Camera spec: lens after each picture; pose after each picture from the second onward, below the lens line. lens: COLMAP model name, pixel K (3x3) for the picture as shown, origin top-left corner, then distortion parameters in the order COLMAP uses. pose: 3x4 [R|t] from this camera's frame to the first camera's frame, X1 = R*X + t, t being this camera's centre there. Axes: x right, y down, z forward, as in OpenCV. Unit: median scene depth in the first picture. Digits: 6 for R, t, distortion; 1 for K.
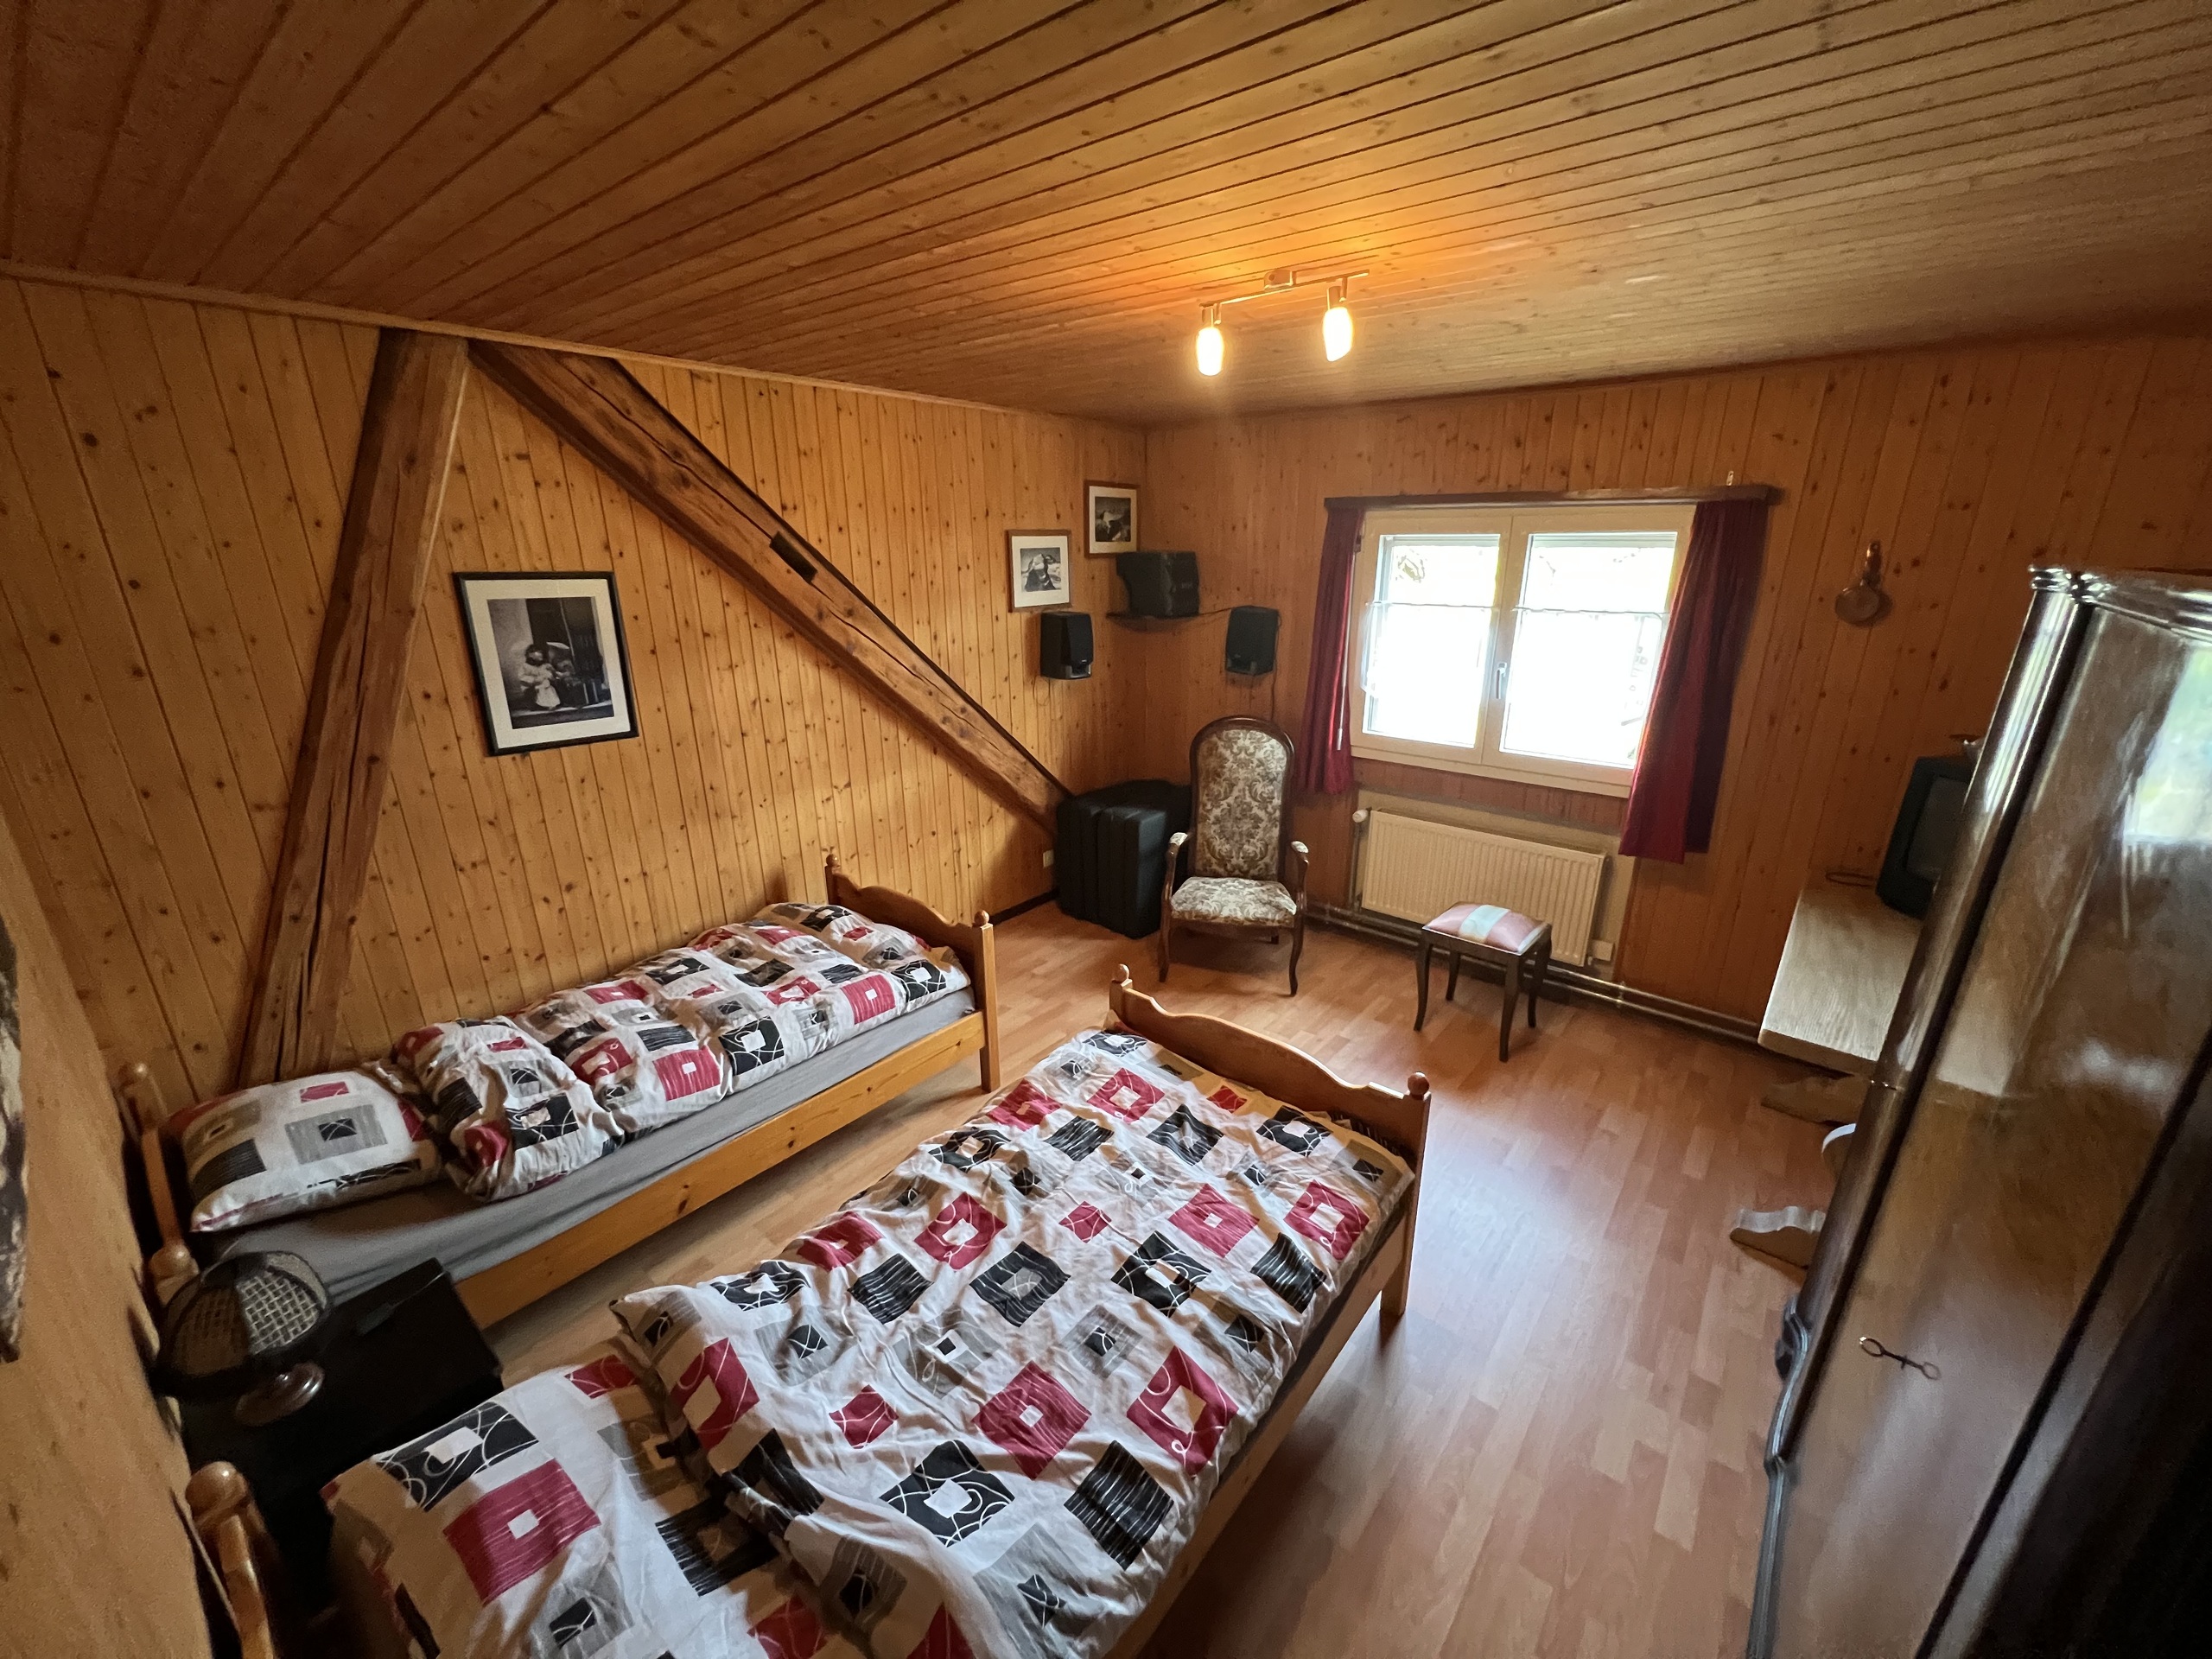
lens RADIAL K [[874.8, 0, 1101.0], [0, 874.8, 828.4], [0, 0, 1]] dist [0.000849, 0.000011]
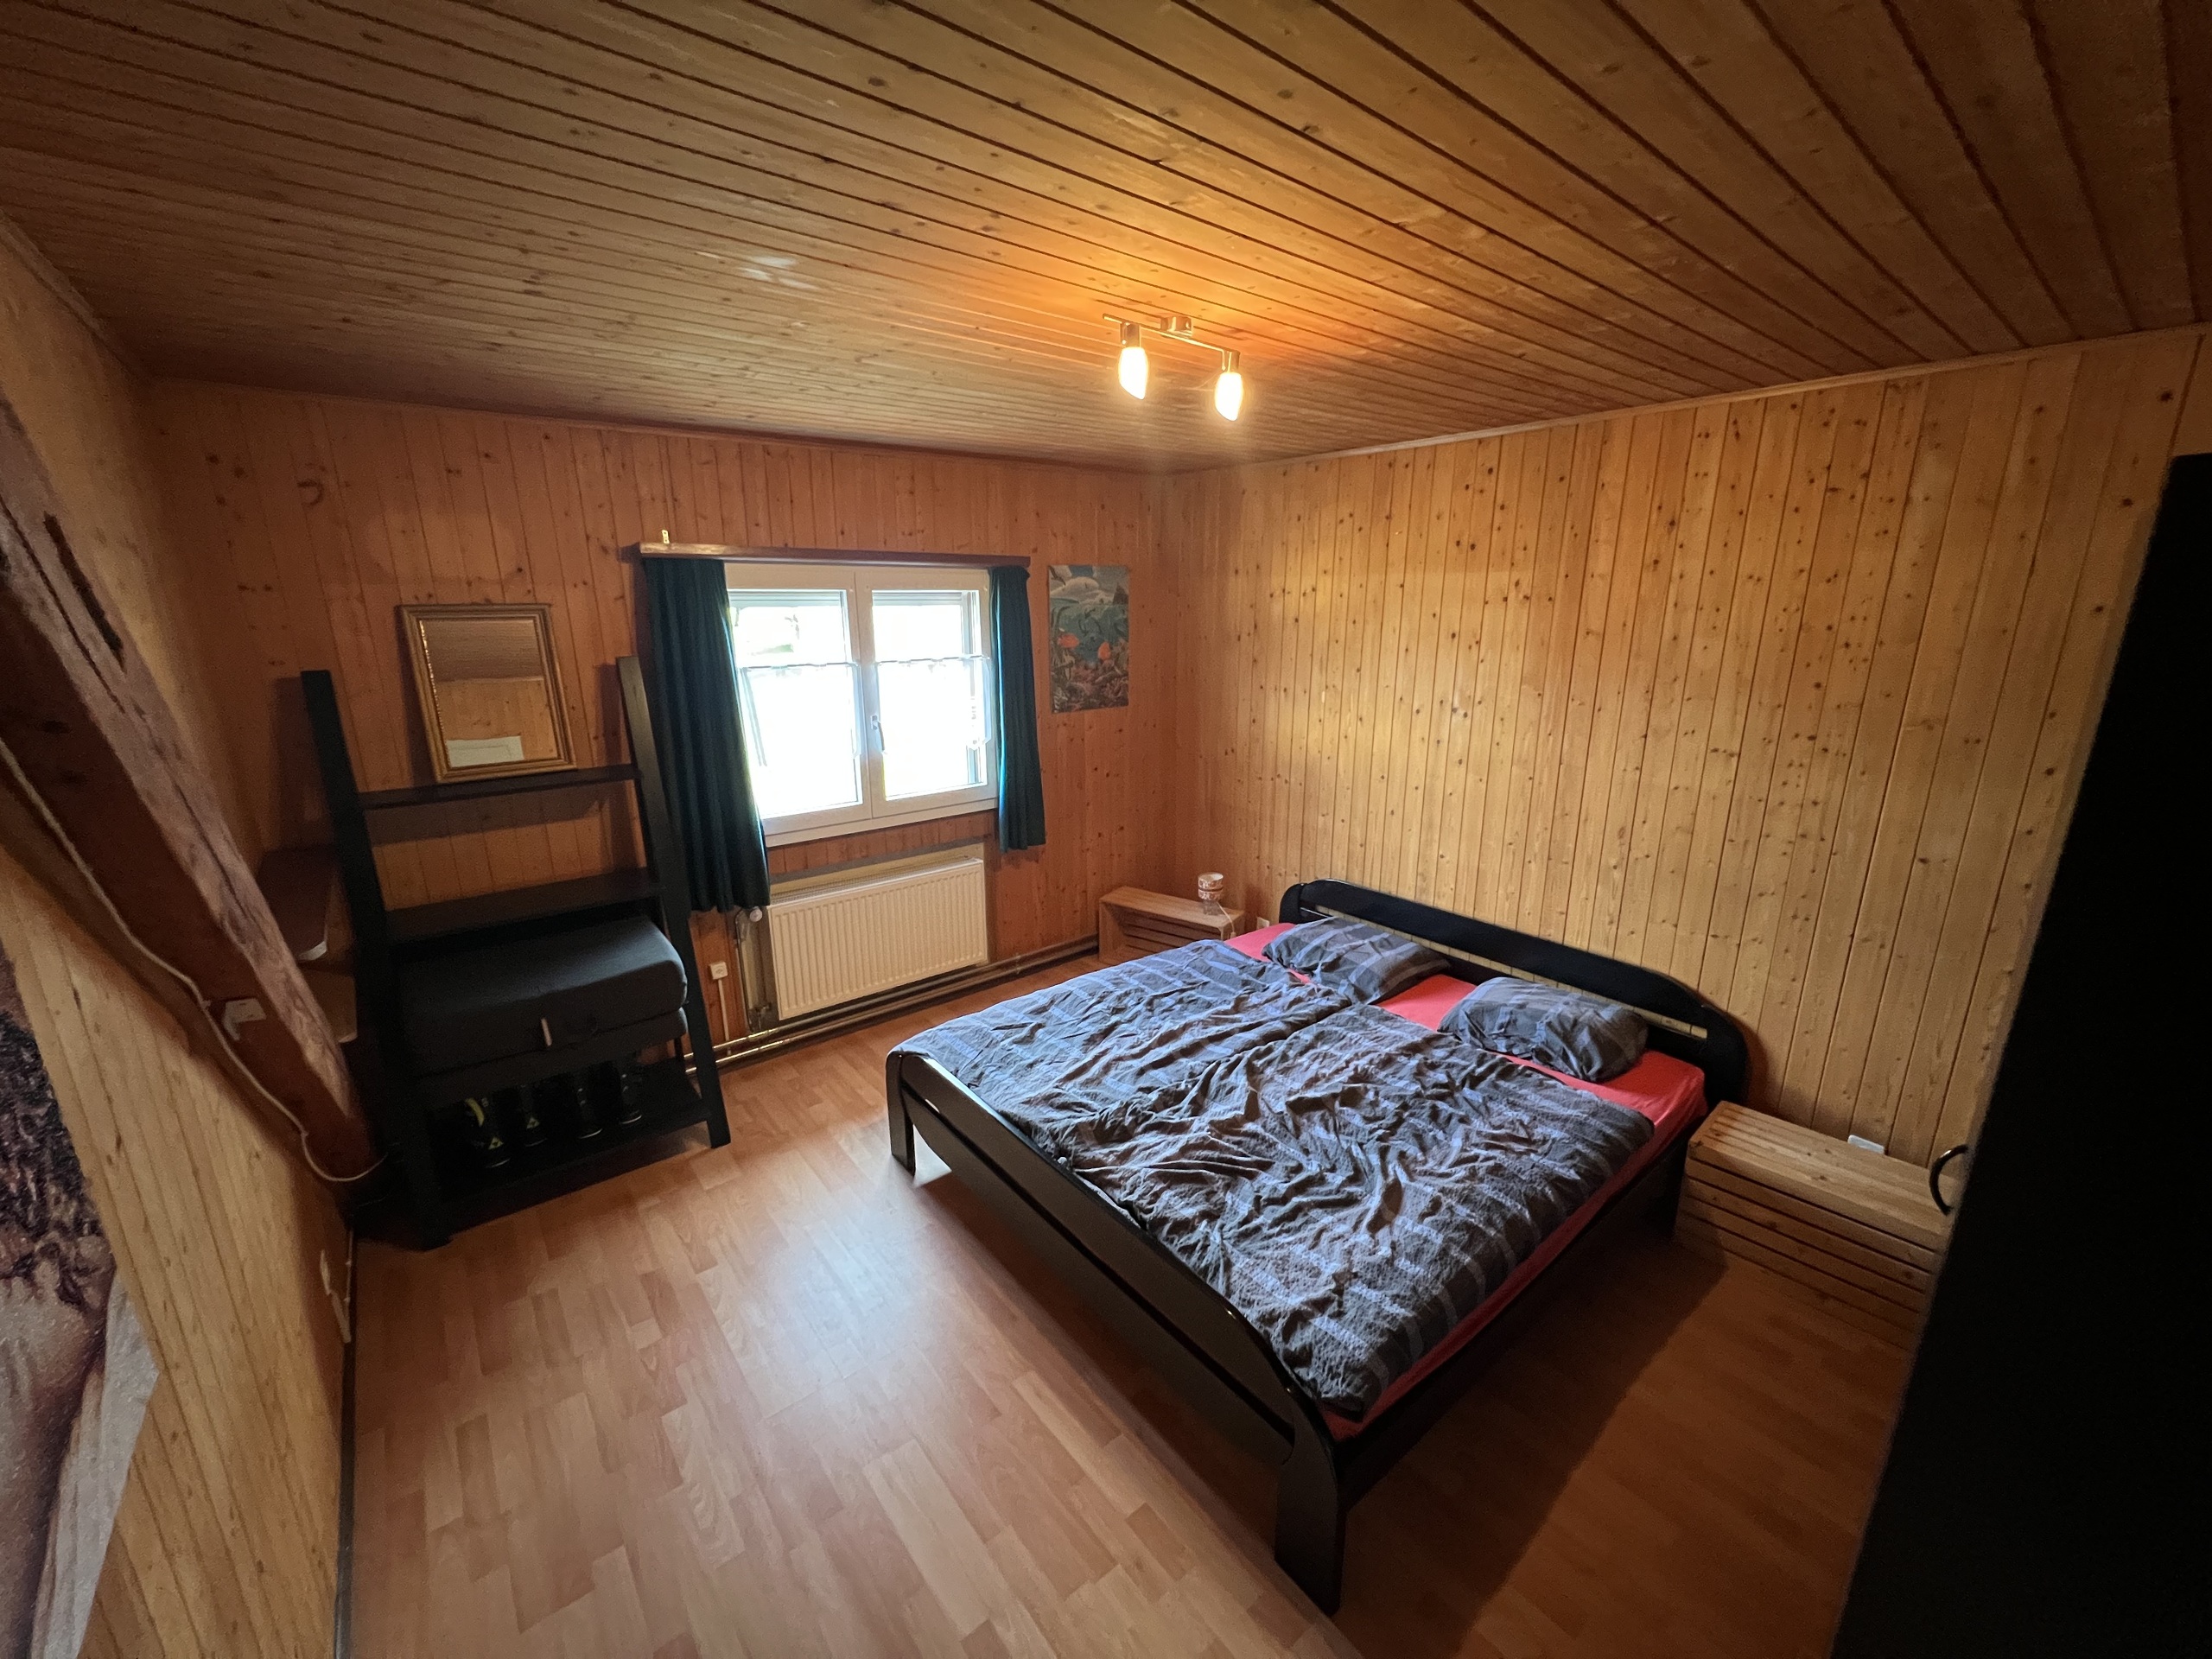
lens RADIAL K [[874.8, 0, 1099.7], [0, 874.8, 833.5], [0, 0, 1]] dist [0.000849, 0.000011]
pose [[0.188175, -0.248609, 0.950149, -0.503165], [0.320260, 0.930085, 0.179932, -0.163879], [-0.928452, 0.270436, 0.254639, 0.543439]]
